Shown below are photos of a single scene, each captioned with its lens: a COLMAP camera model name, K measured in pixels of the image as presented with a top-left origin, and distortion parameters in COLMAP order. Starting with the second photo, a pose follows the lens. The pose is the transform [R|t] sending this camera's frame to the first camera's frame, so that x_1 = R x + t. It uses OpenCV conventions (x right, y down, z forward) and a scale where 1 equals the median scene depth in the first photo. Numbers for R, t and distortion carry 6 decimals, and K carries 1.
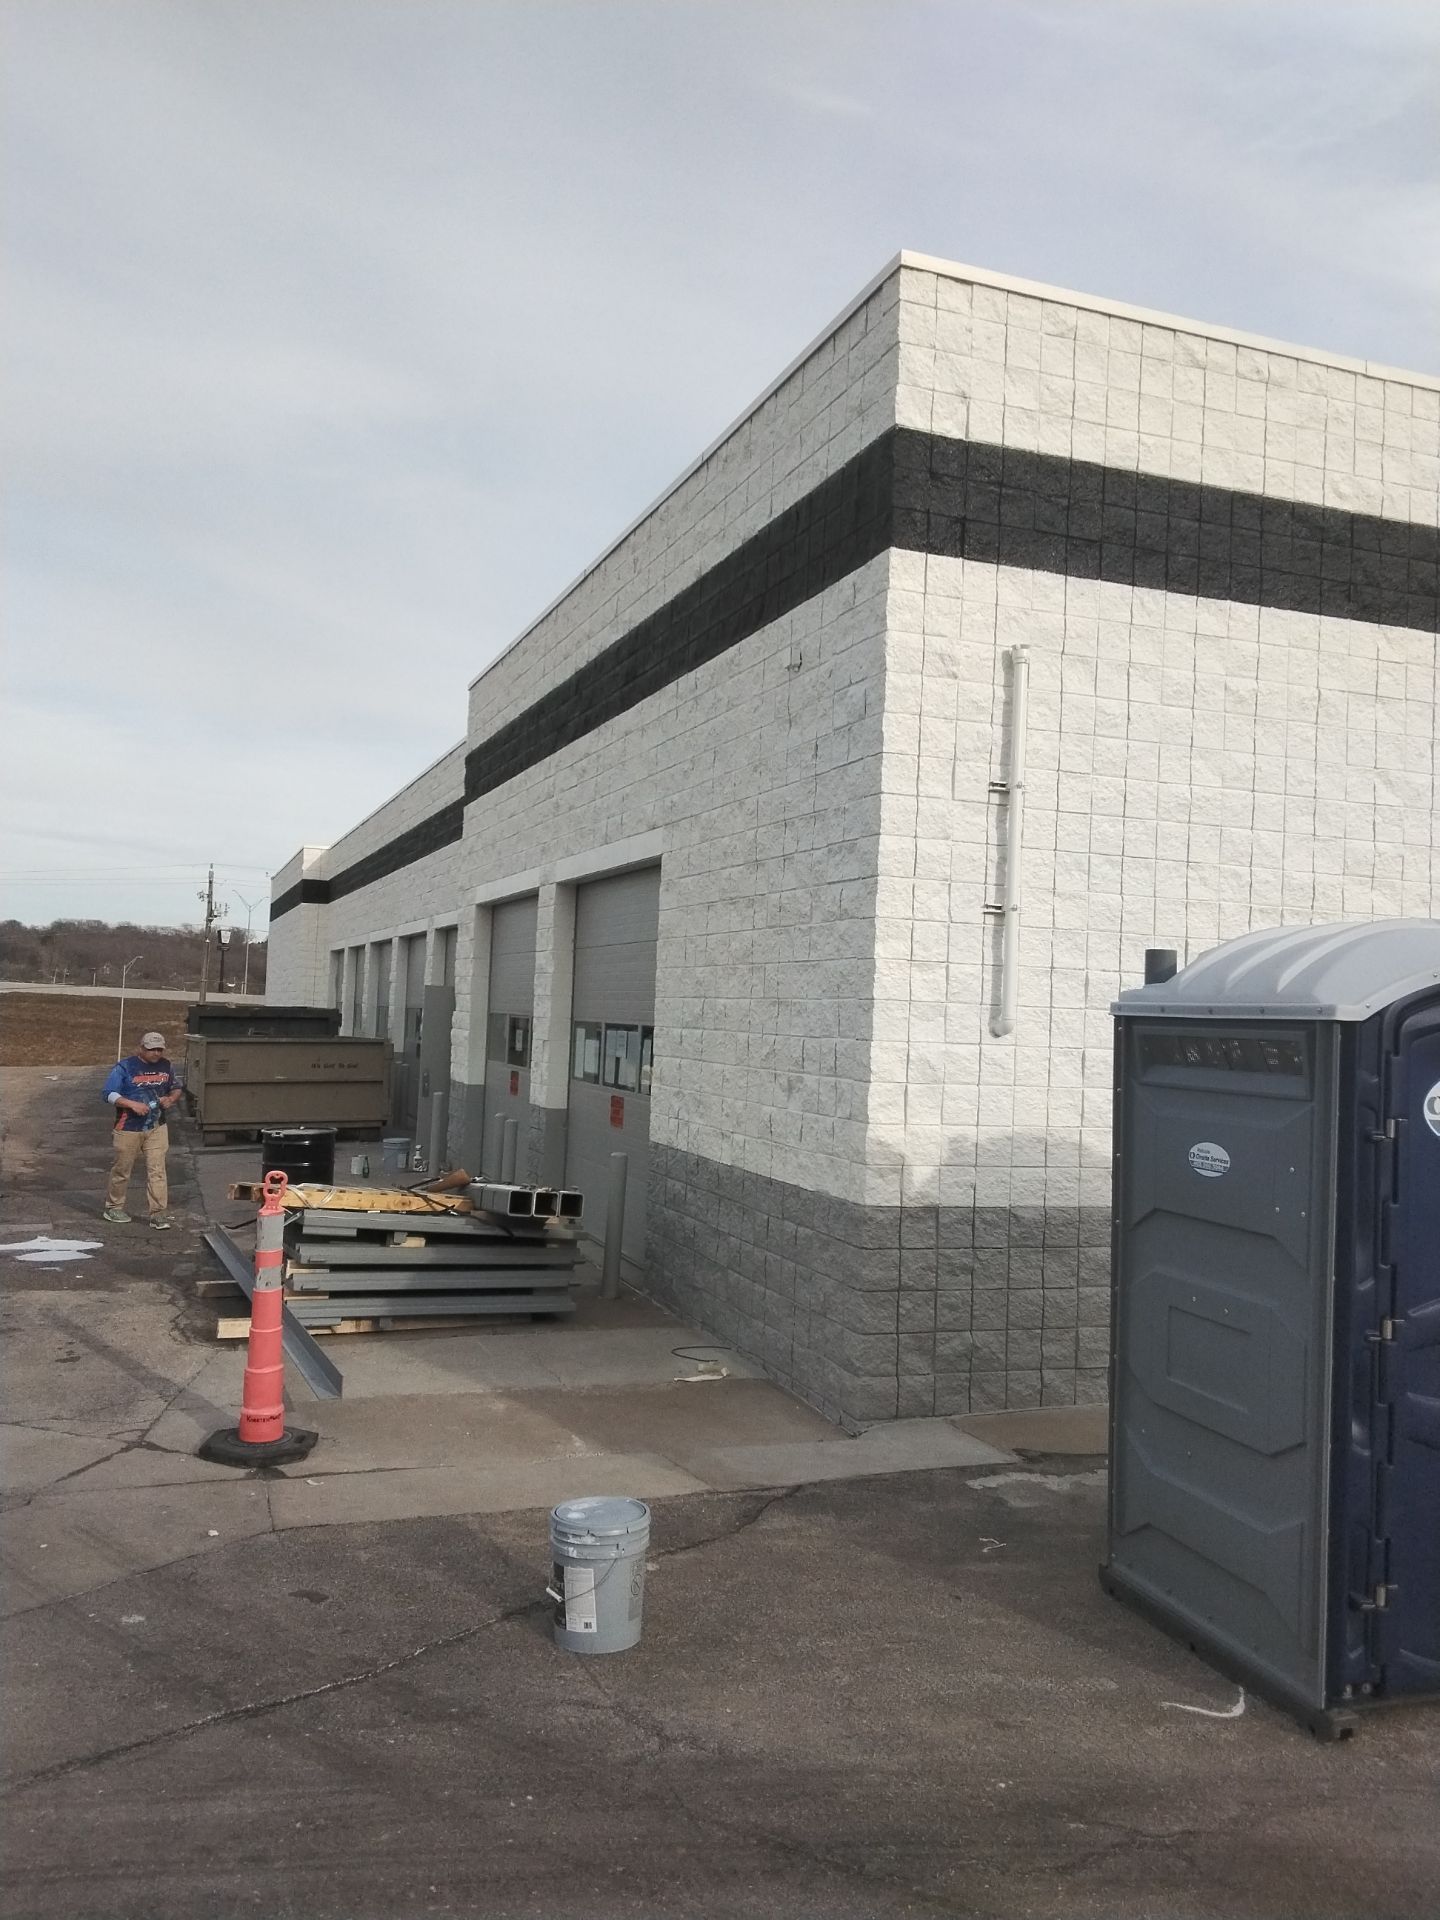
lens RADIAL K [[1468.7, 0, 722.1], [0, 1468.7, 958.5], [0, 0, 1]] dist [0.102231, -0.152328]
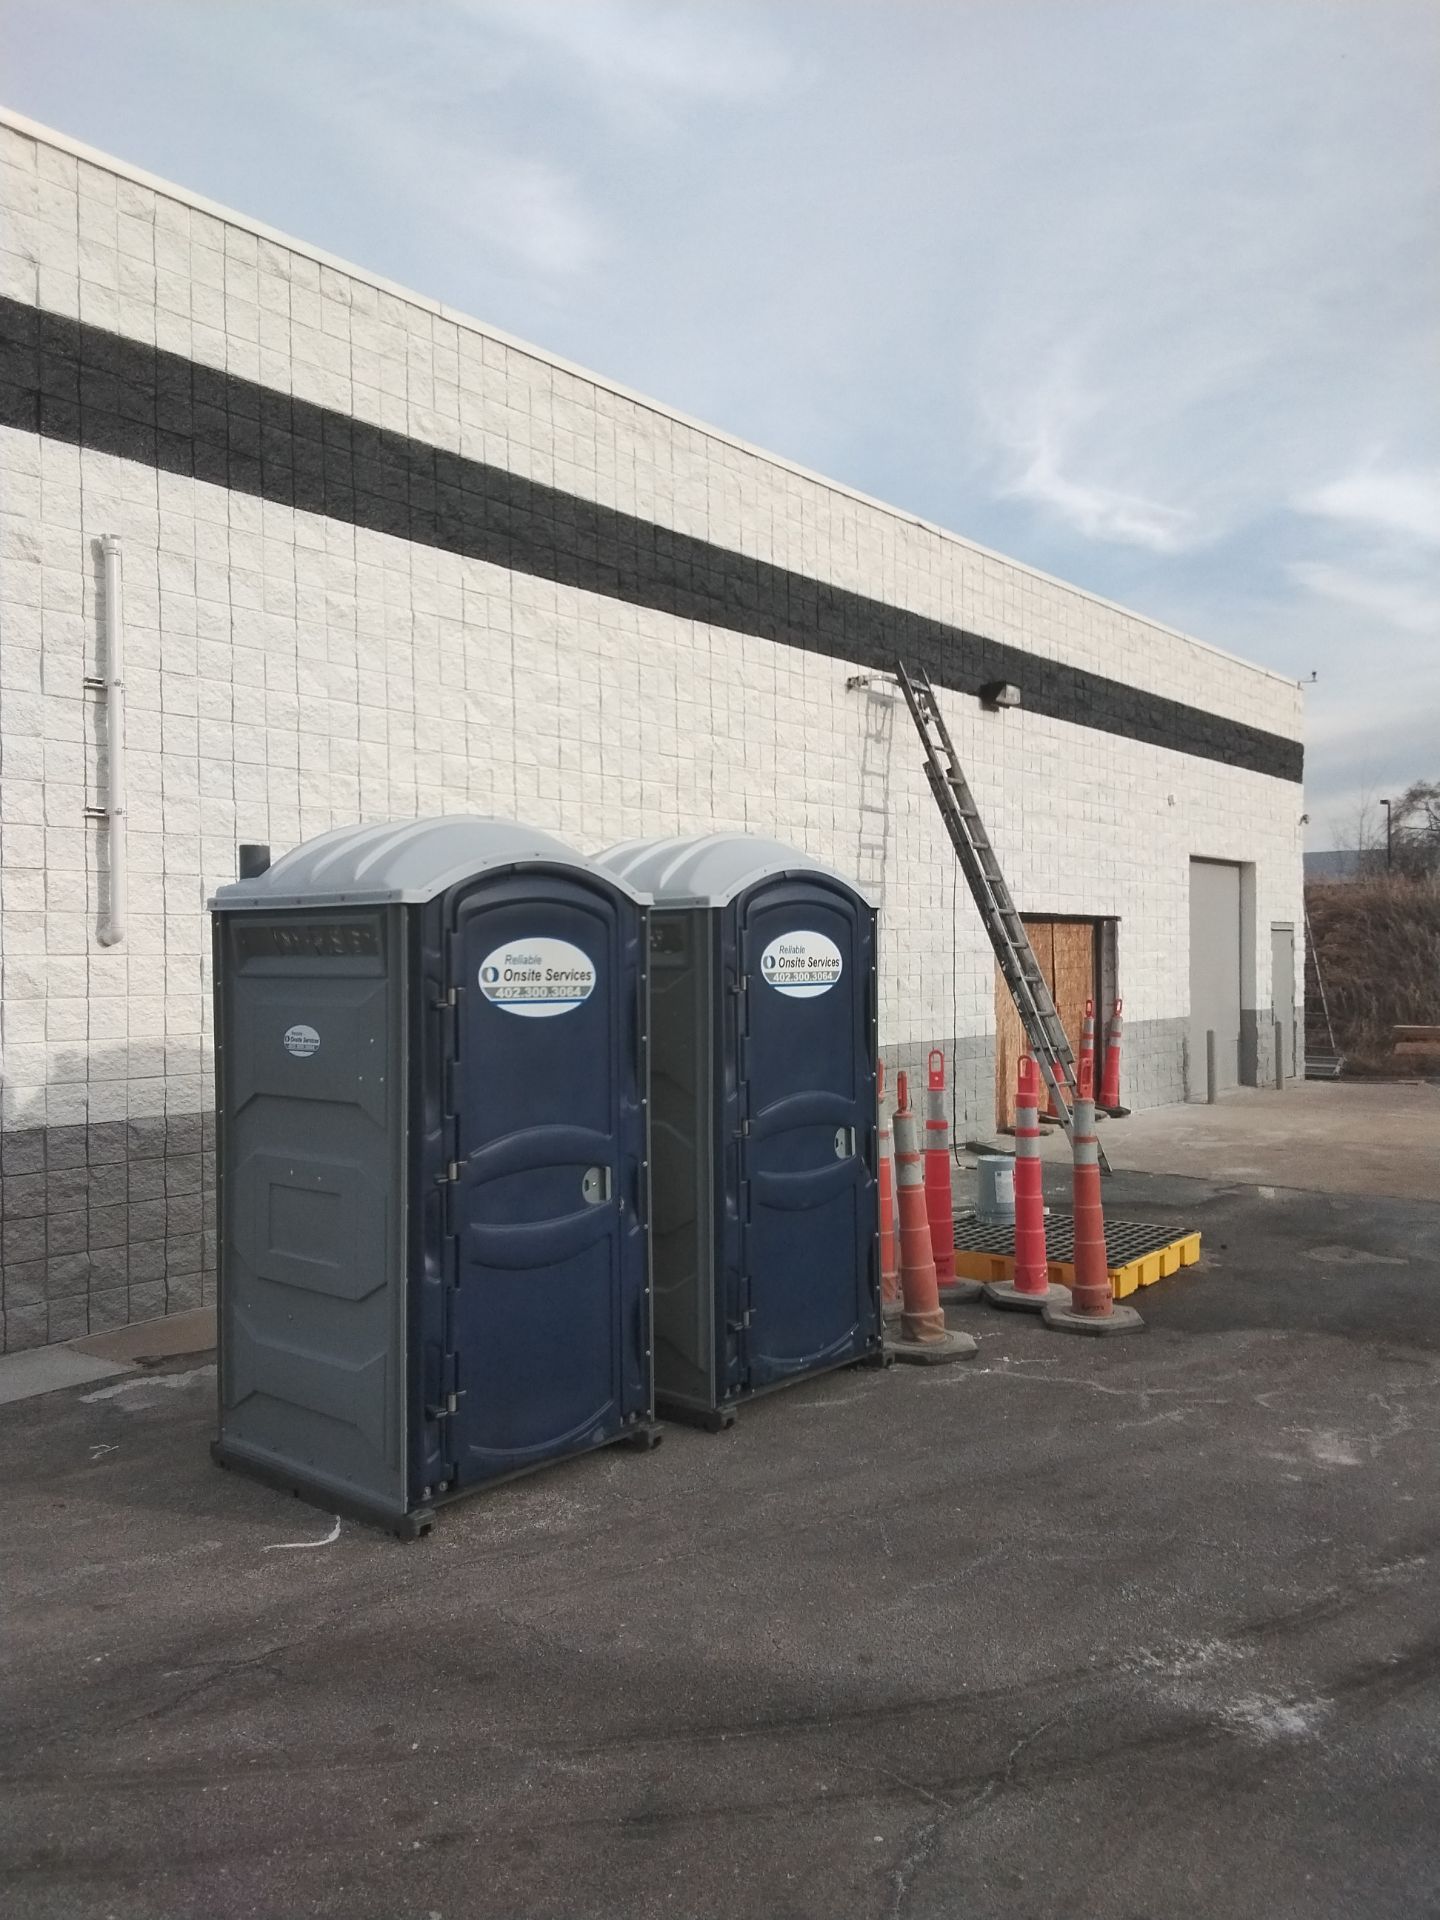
lens RADIAL K [[1468.7, 0, 722.1], [0, 1468.7, 958.5], [0, 0, 1]] dist [0.102231, -0.152328]
pose [[0.851425, -0.044941, 0.522548, 0.021741], [0.018817, 0.998298, 0.055197, 0.015693], [-0.524139, -0.037163, 0.850821, -0.038674]]
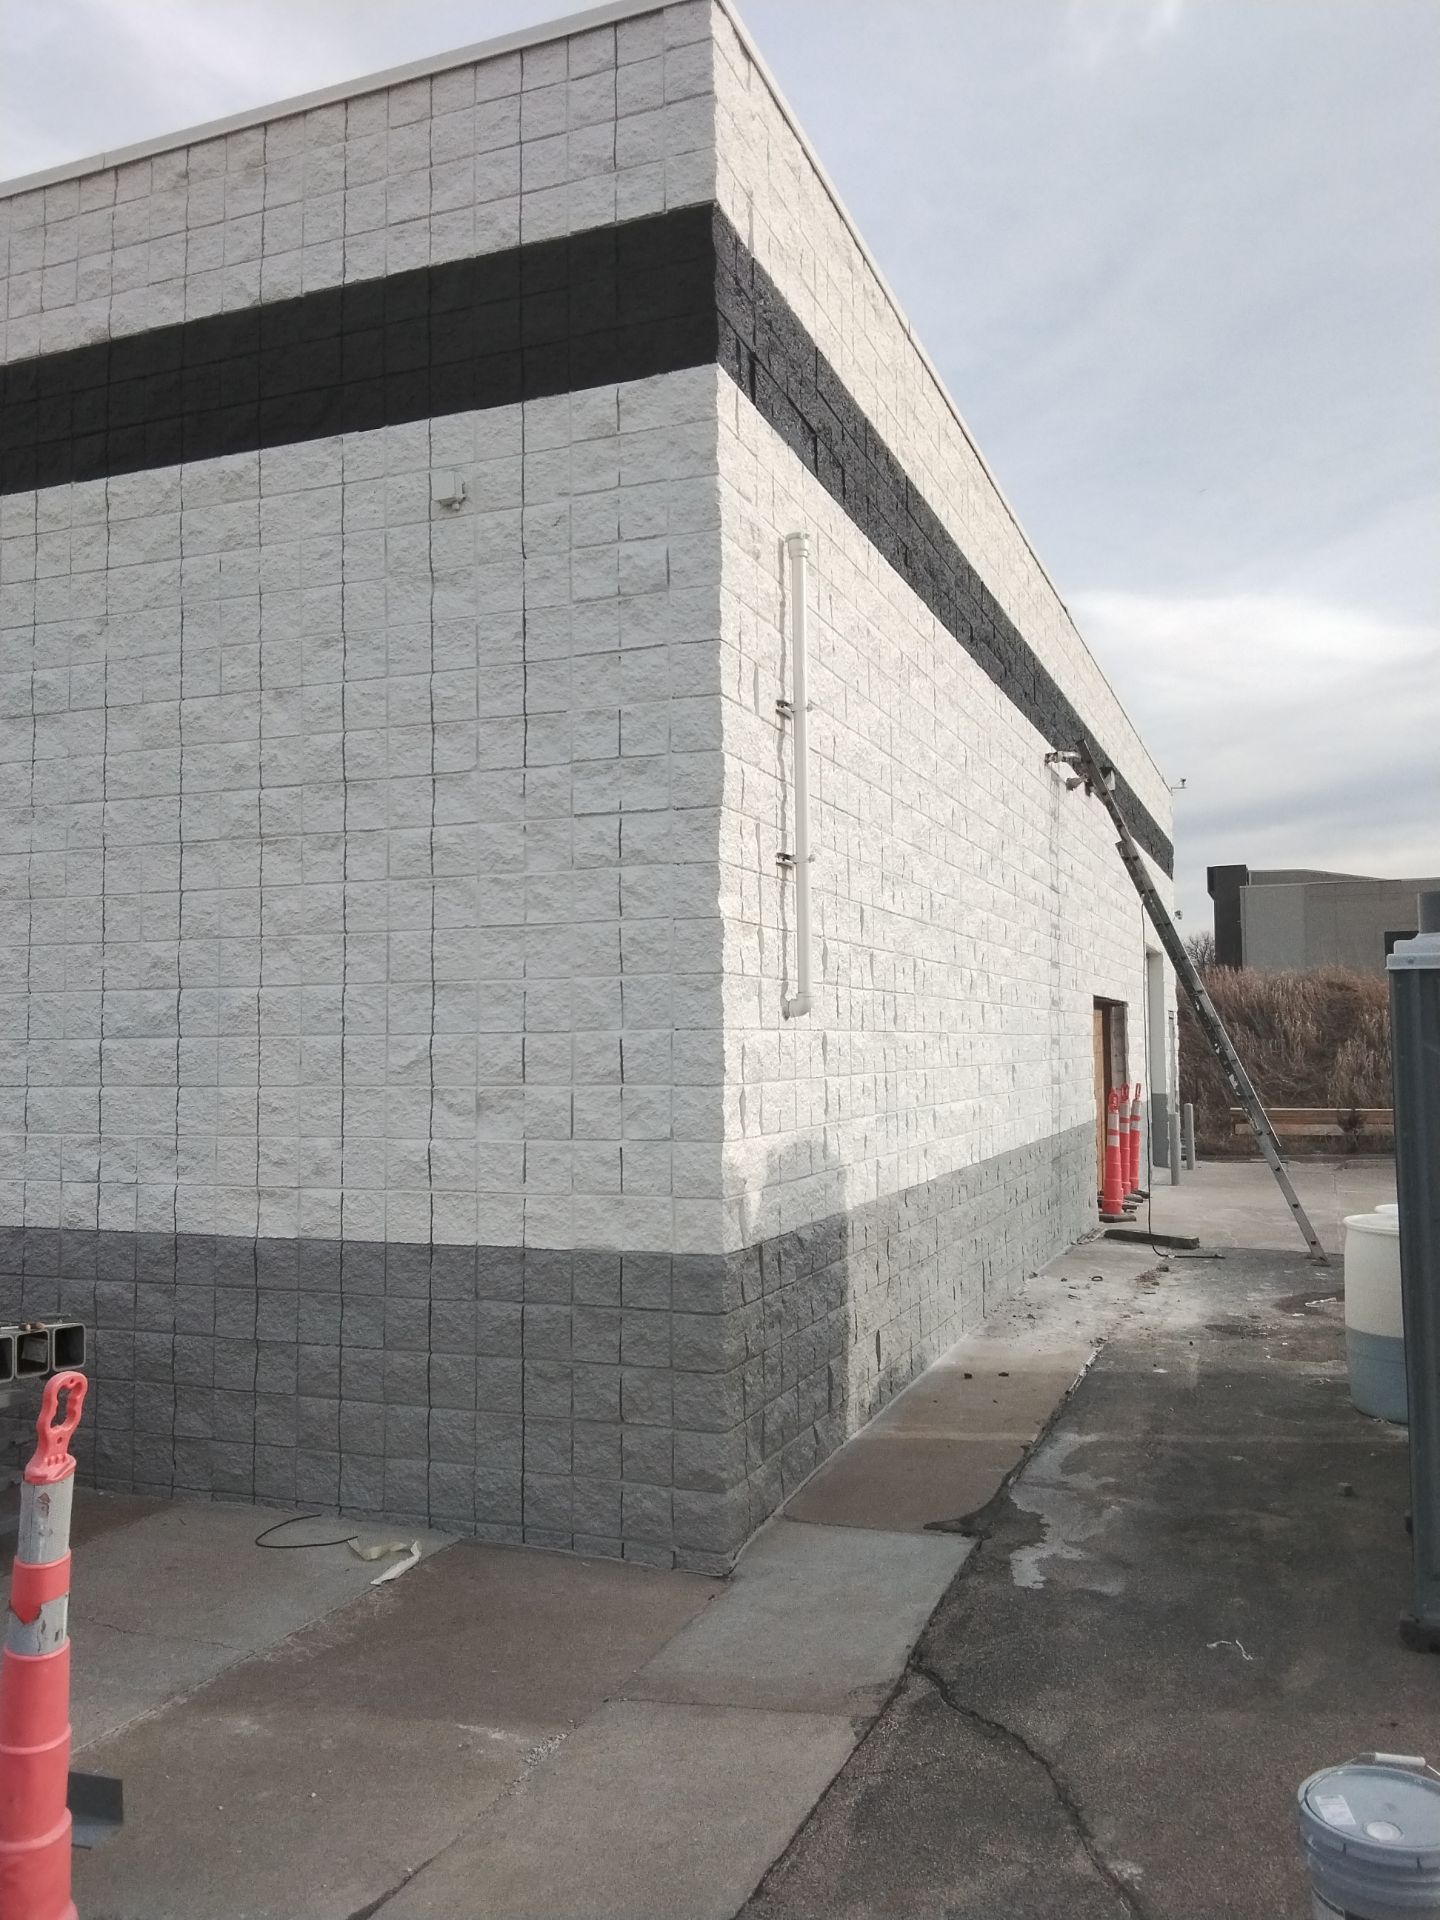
lens RADIAL K [[1468.7, 0, 722.1], [0, 1468.7, 958.5], [0, 0, 1]] dist [0.102231, -0.152328]
pose [[0.674038, -0.002028, 0.738694, -0.452176], [0.007840, 0.999960, -0.004408, 0.024769], [-0.738655, 0.008763, 0.674026, 0.517272]]
